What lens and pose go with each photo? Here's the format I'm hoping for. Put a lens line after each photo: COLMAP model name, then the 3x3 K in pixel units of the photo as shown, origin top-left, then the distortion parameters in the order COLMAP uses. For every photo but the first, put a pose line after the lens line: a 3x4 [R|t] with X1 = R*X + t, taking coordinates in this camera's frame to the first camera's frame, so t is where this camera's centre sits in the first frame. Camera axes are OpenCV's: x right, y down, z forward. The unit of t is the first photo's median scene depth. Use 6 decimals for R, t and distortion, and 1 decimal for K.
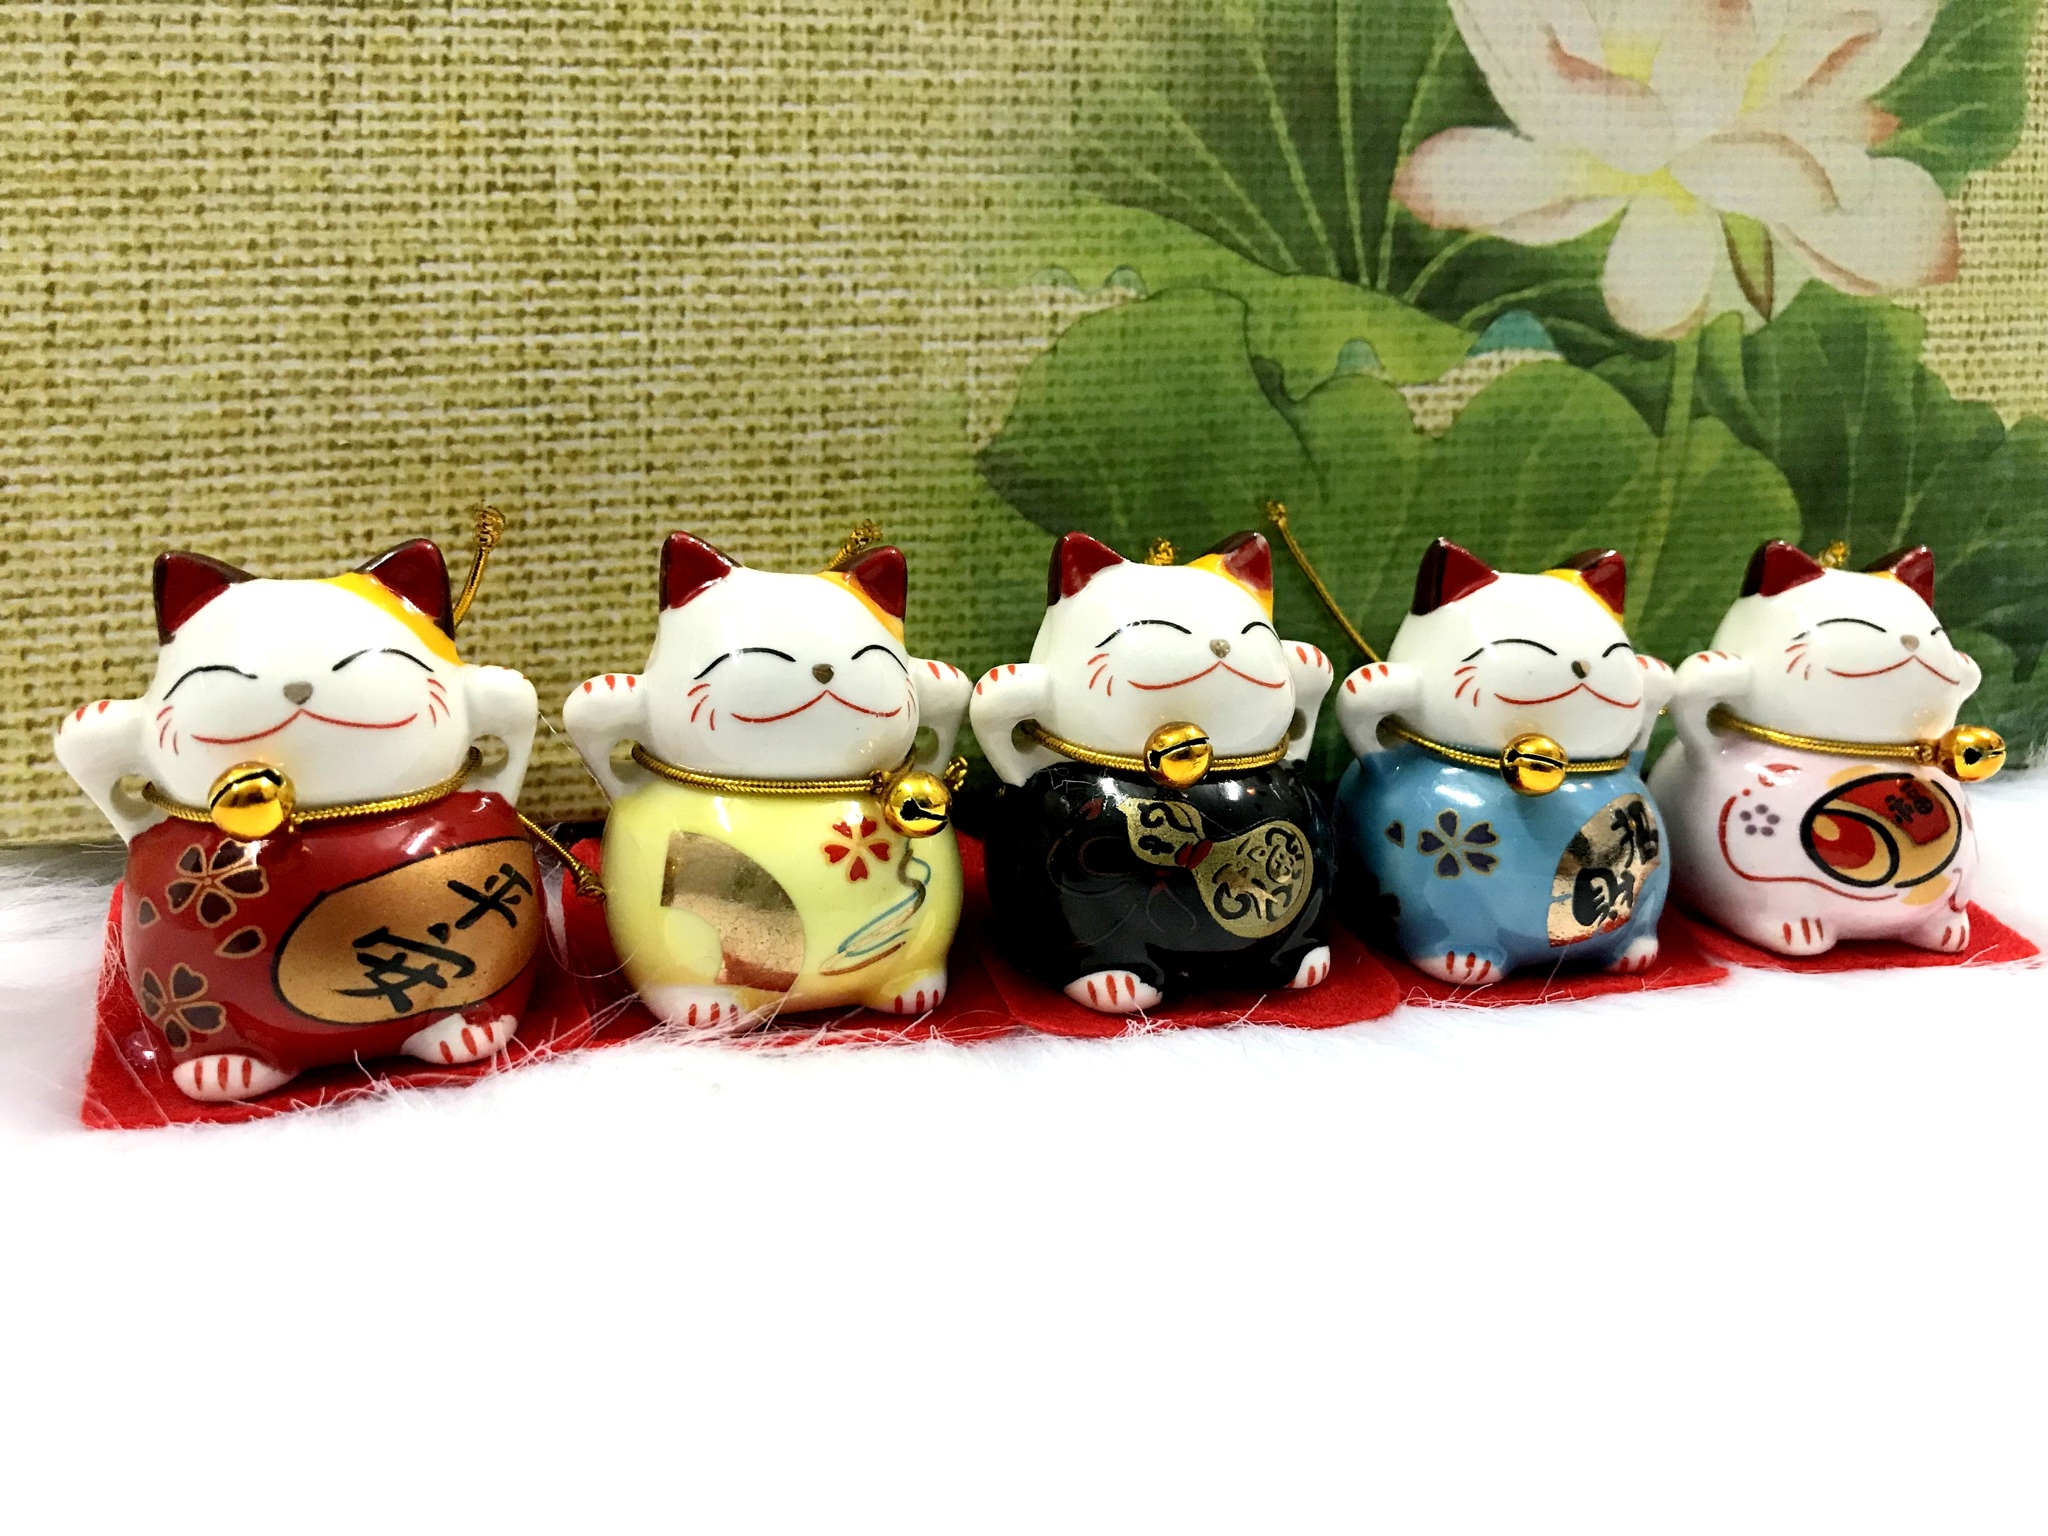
lens RADIAL K [[1751.9, 0, 1029.3], [0, 1751.9, 721.0], [0, 0, 1]] dist [-0.048742, 0.085301]
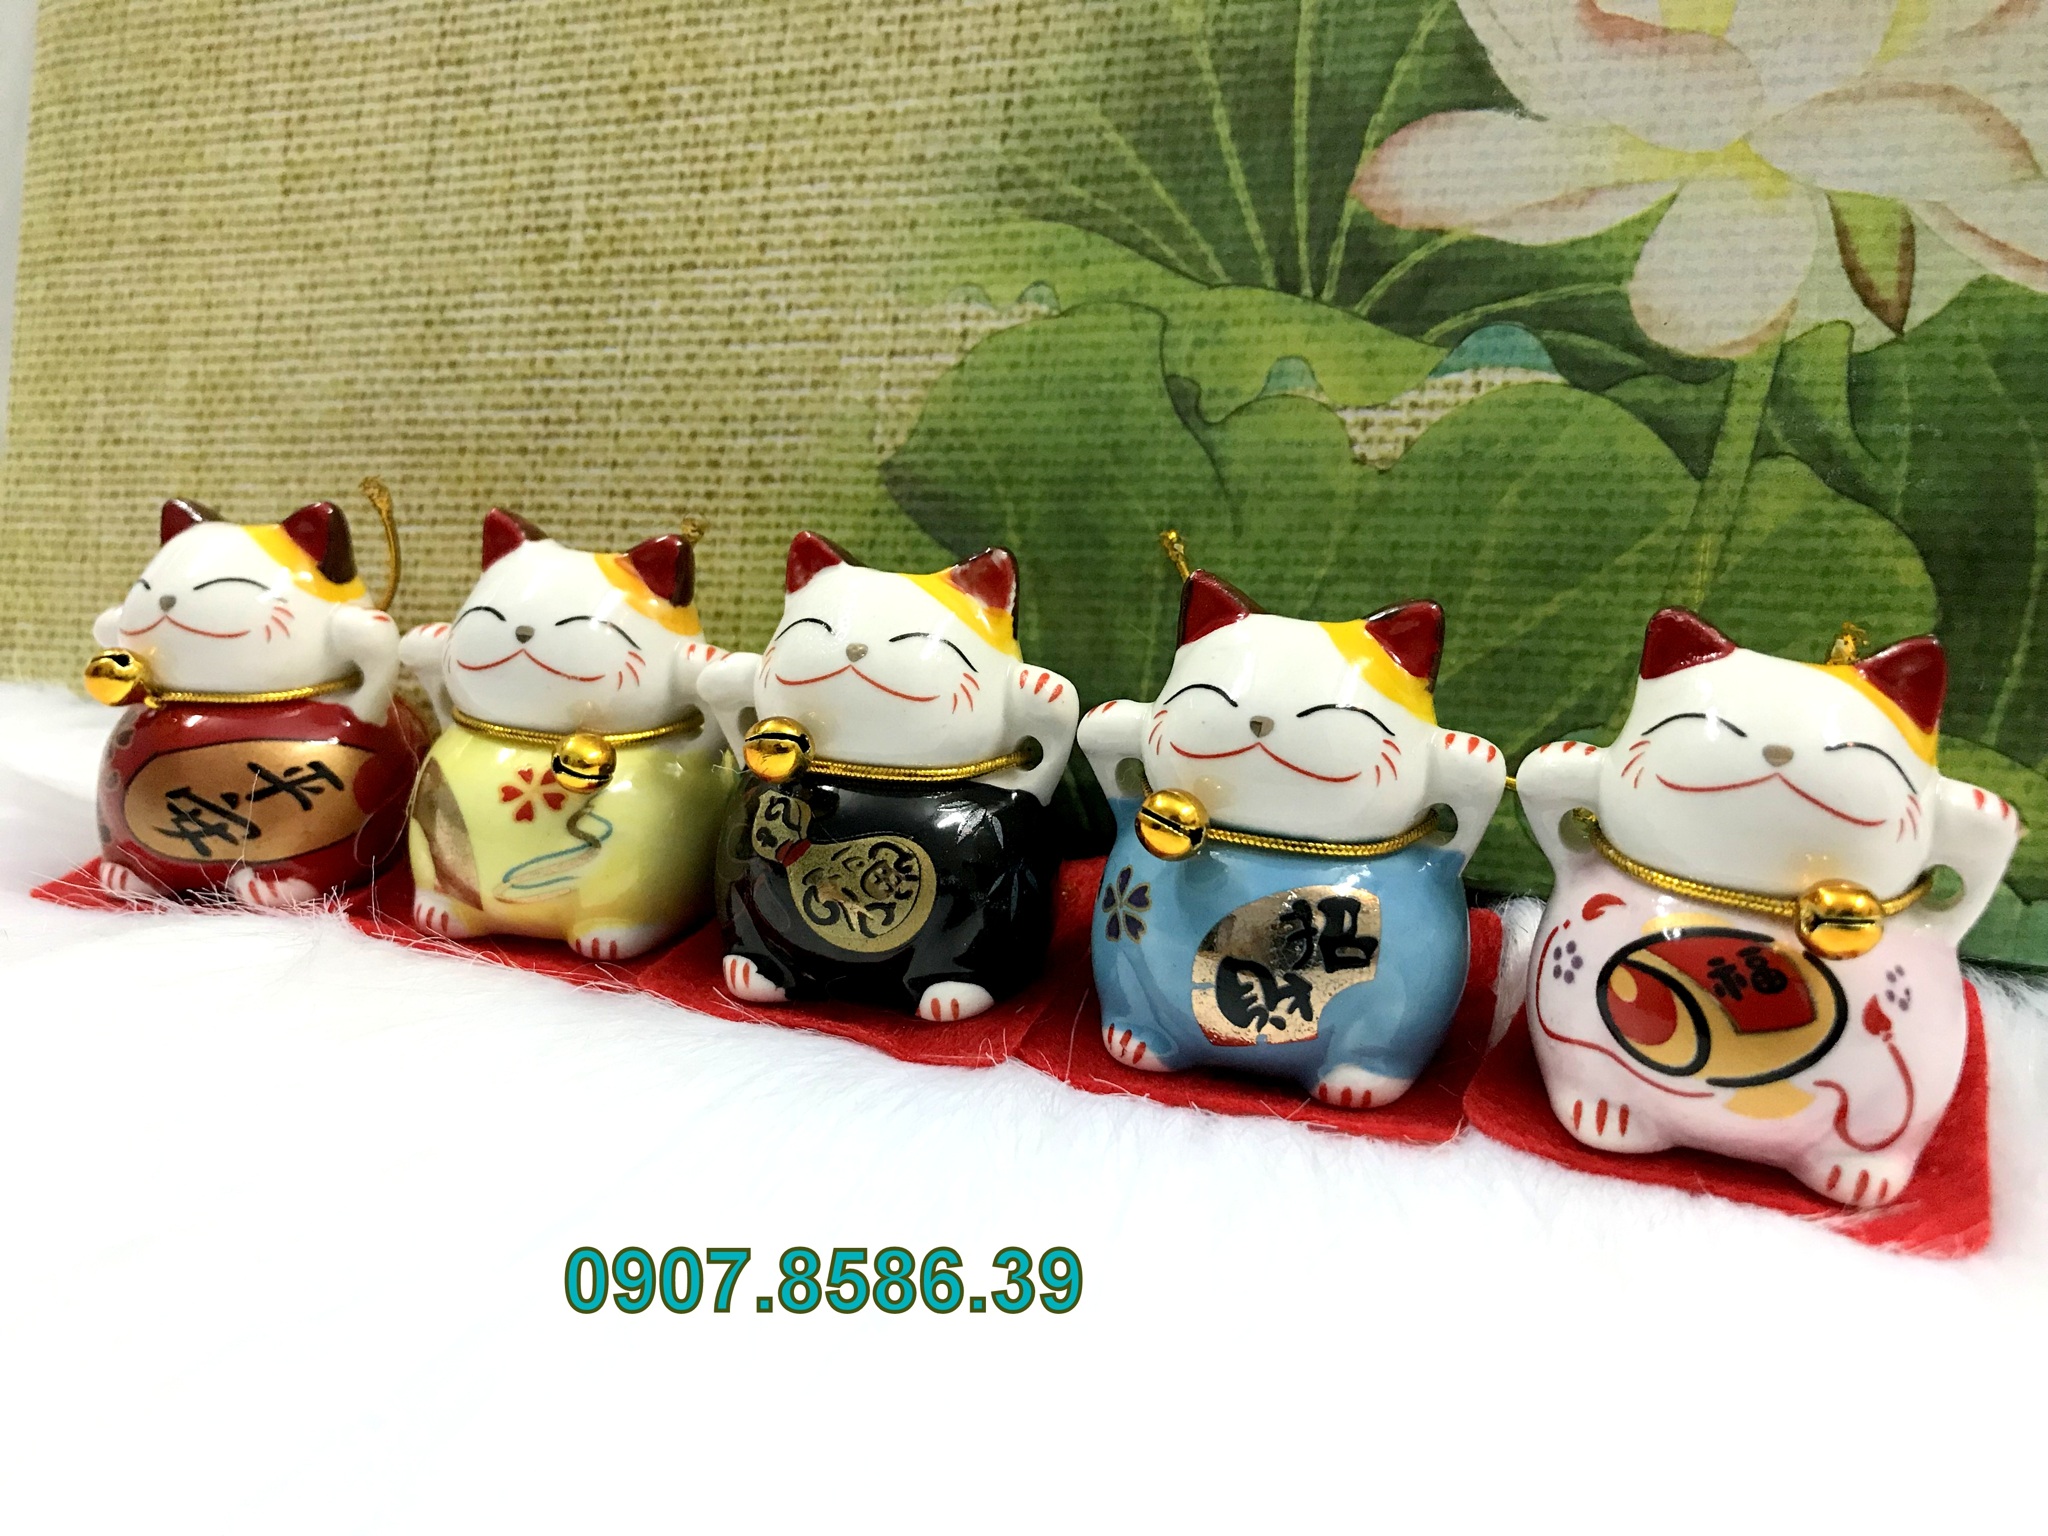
lens RADIAL K [[1756.0, 0, 1027.1], [0, 1756.0, 723.4], [0, 0, 1]] dist [-0.061877, 0.110468]
pose [[0.803731, 0.115315, -0.583712, 0.703218], [-0.141957, 0.989873, 0.000090, -0.014322], [0.577811, 0.082790, 0.811961, 0.233969]]
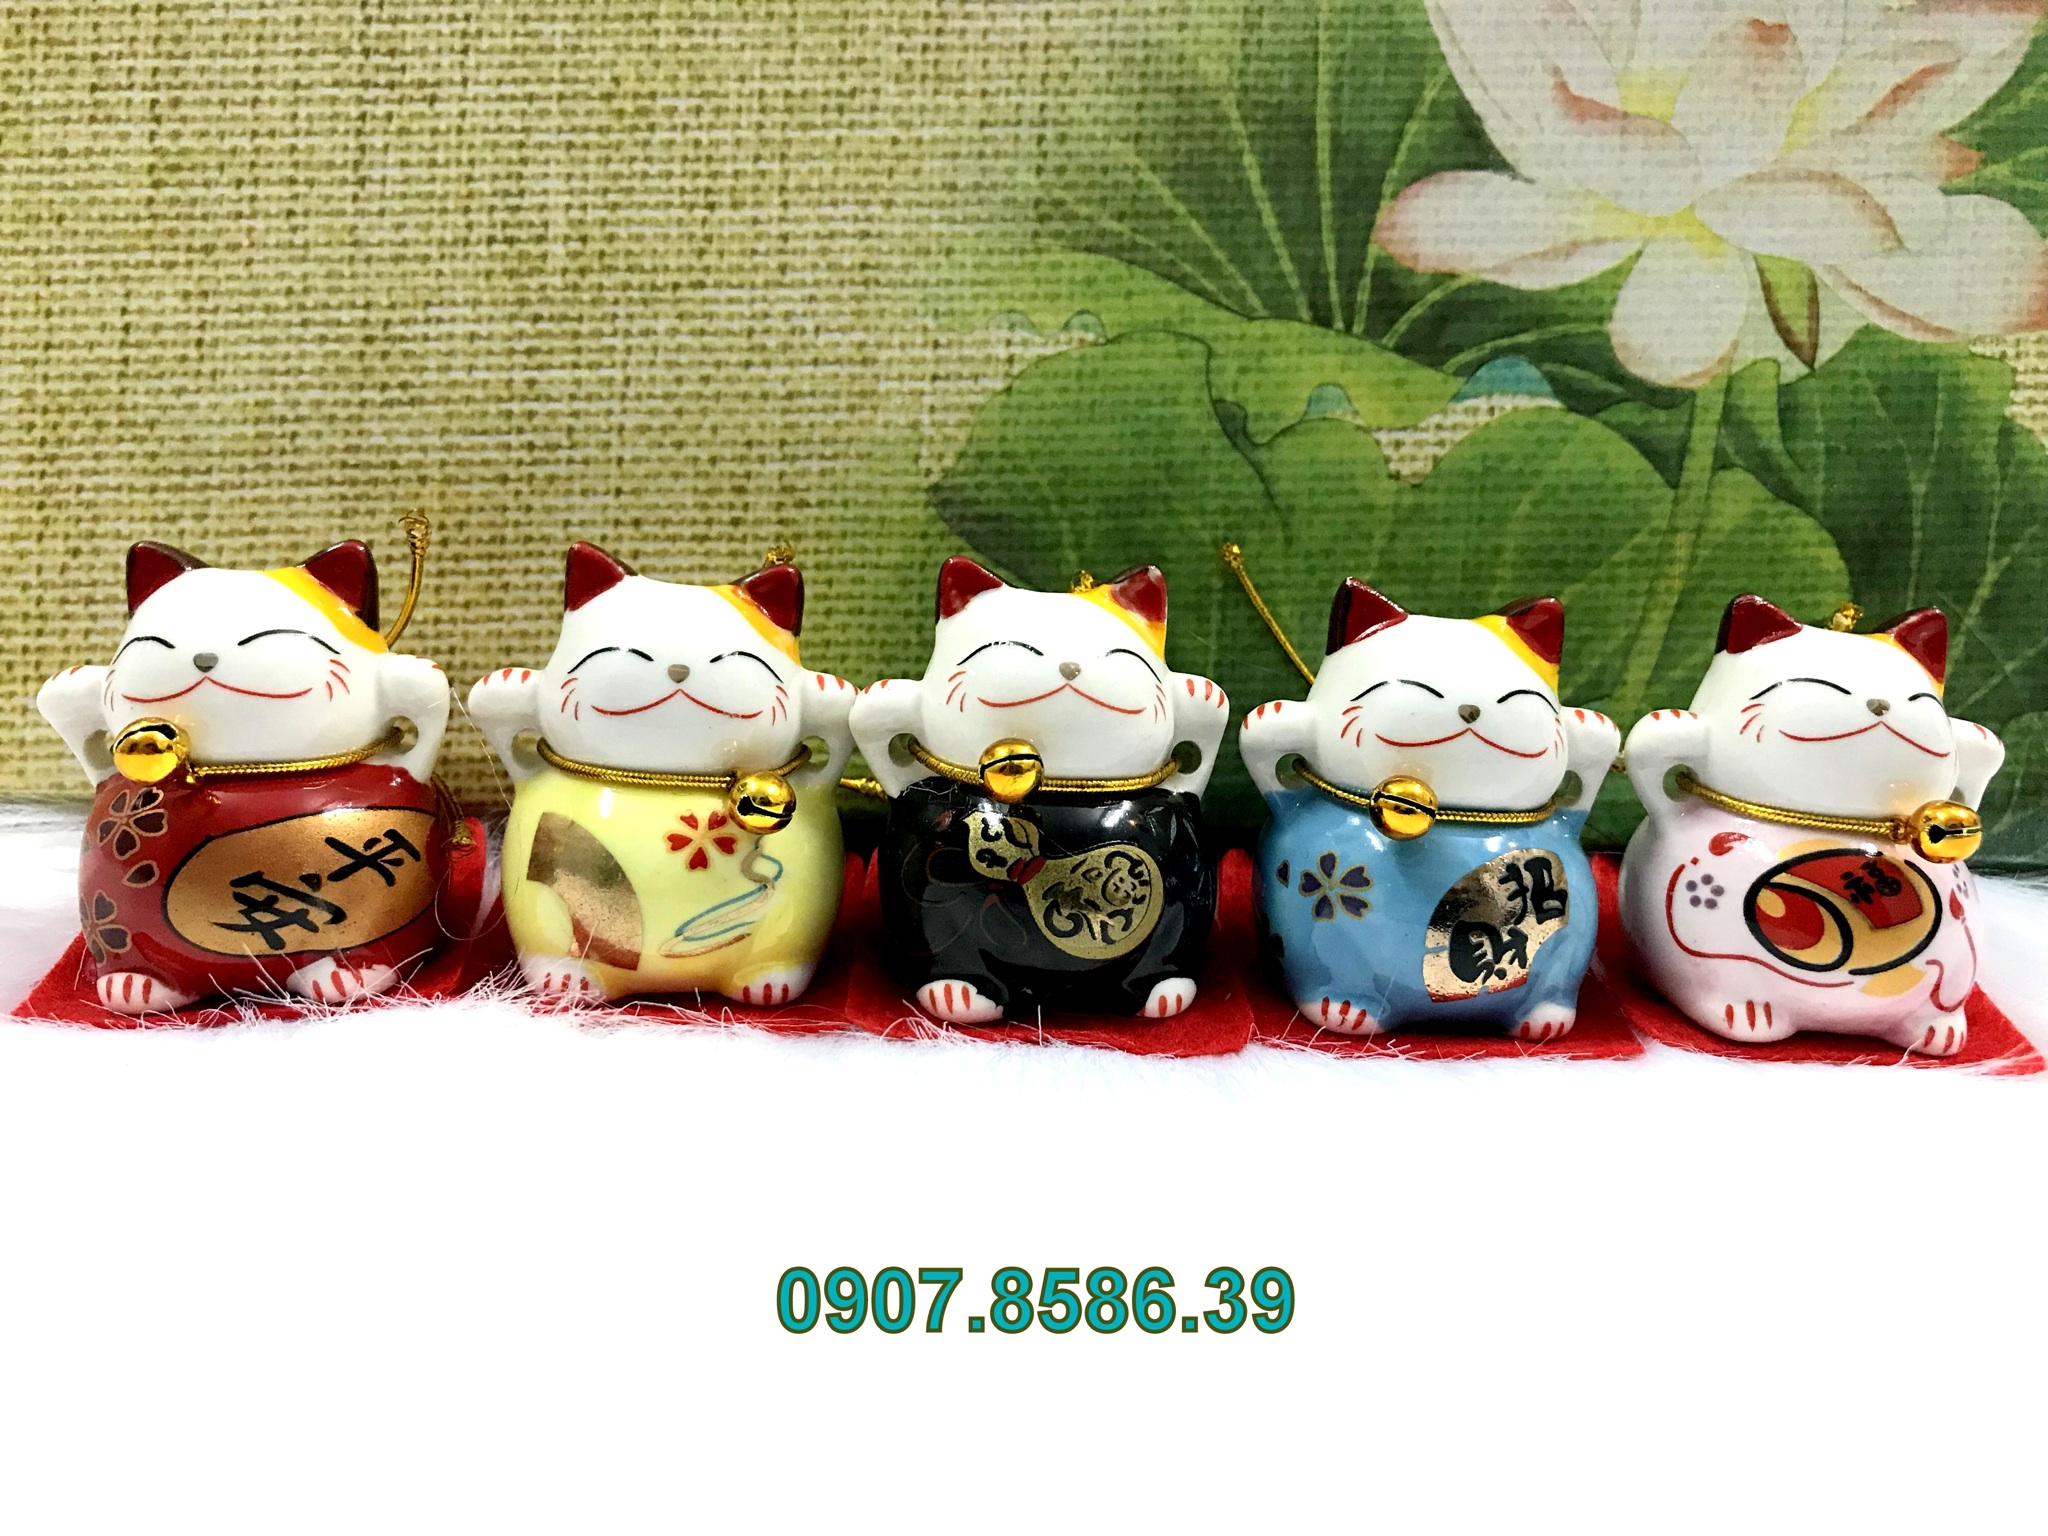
lens RADIAL K [[1751.9, 0, 1029.3], [0, 1751.9, 721.0], [0, 0, 1]] dist [-0.048742, 0.085301]
pose [[0.970171, 0.048326, -0.237557, 0.301503], [-0.060892, 0.997091, -0.045842, 0.032735], [0.234650, 0.058940, 0.970291, 0.007099]]
